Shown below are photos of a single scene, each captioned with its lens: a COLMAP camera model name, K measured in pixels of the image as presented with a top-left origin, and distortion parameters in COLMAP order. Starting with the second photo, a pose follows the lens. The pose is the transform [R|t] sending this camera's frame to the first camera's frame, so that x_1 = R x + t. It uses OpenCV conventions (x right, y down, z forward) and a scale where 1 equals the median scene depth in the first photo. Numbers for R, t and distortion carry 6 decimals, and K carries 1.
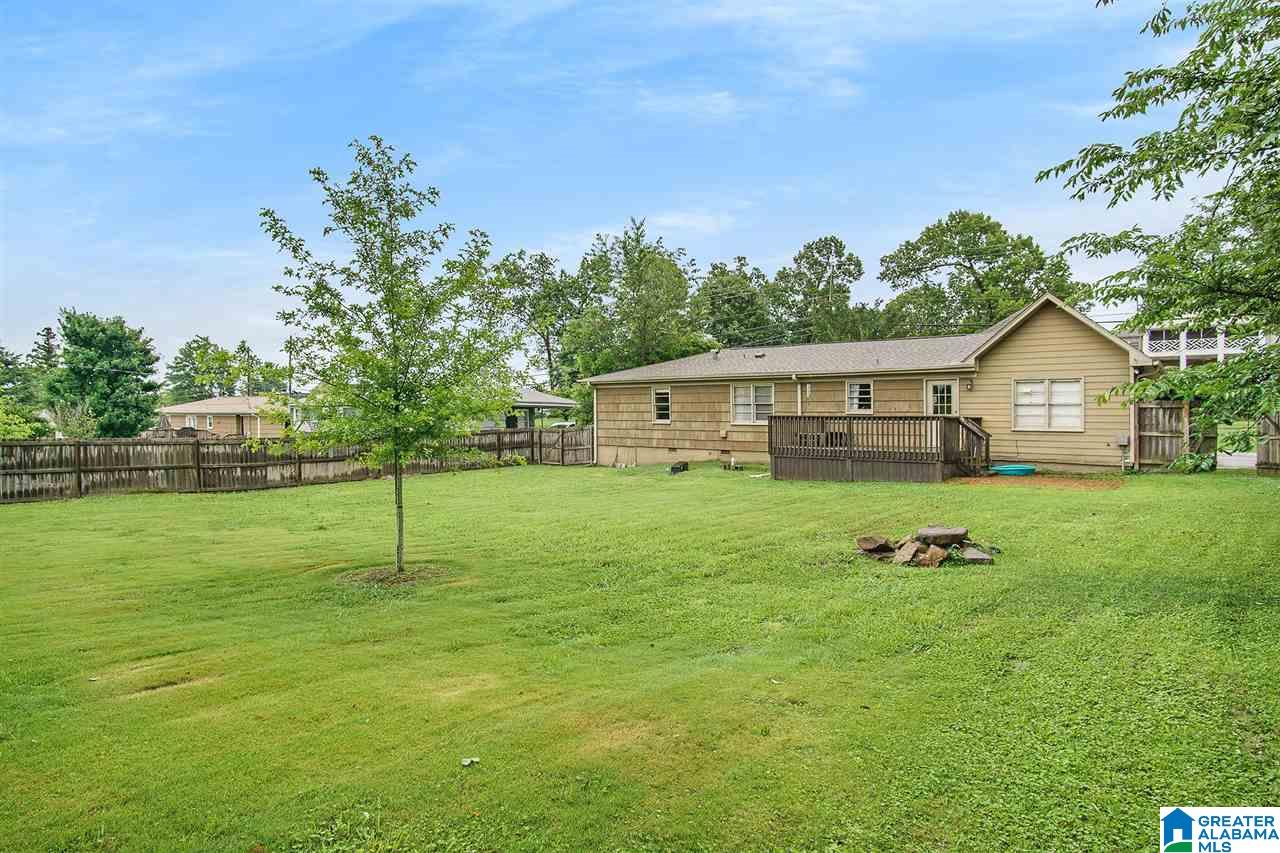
lens RADIAL K [[730.3, 0, 615.6], [0, 730.3, 421.1], [0, 0, 1]] dist [-0.031297, -0.000371]
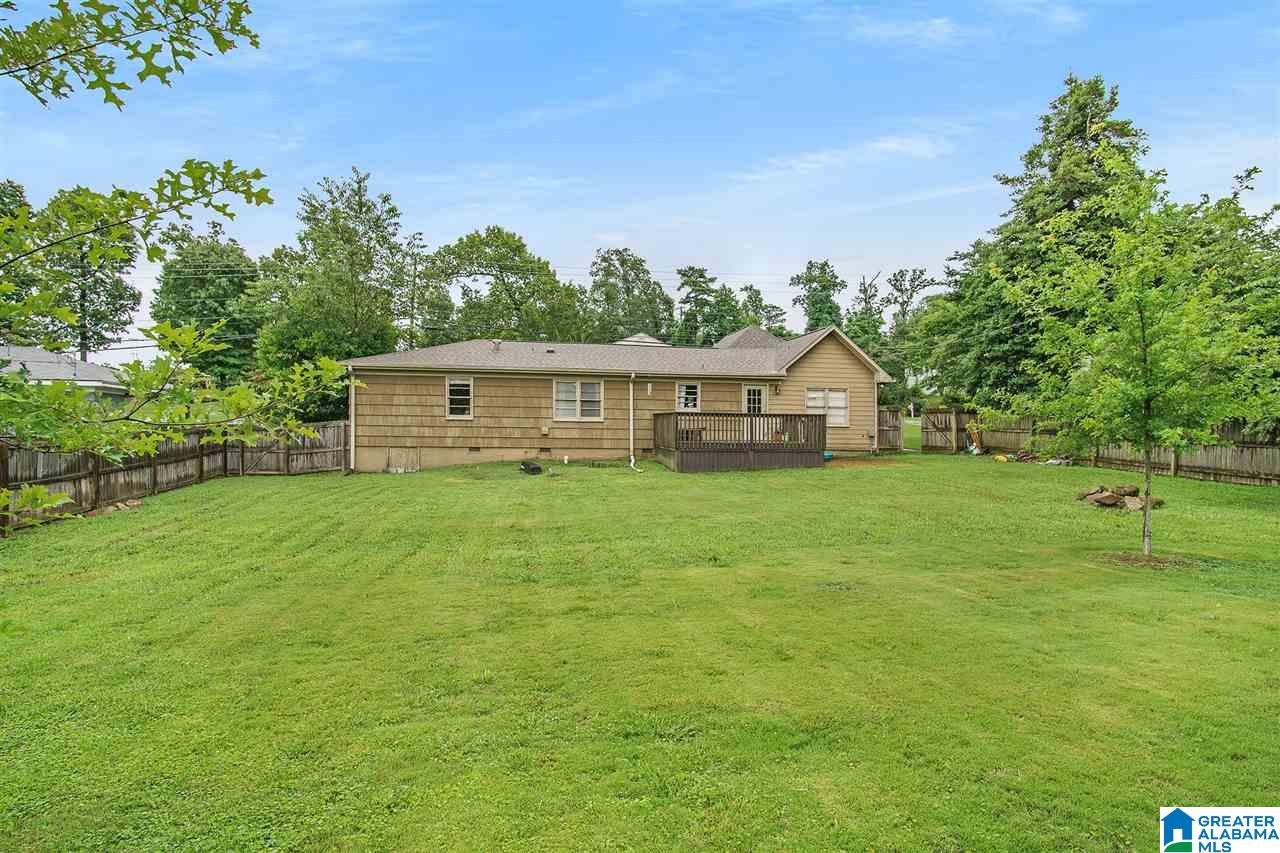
lens RADIAL K [[730.3, 0, 615.6], [0, 730.3, 421.1], [0, 0, 1]] dist [-0.031297, -0.000371]
pose [[0.631288, 0.003337, 0.775541, -0.536985], [-0.005870, 0.999983, 0.000475, 0.003981], [-0.775526, -0.004852, 0.631297, 0.333250]]
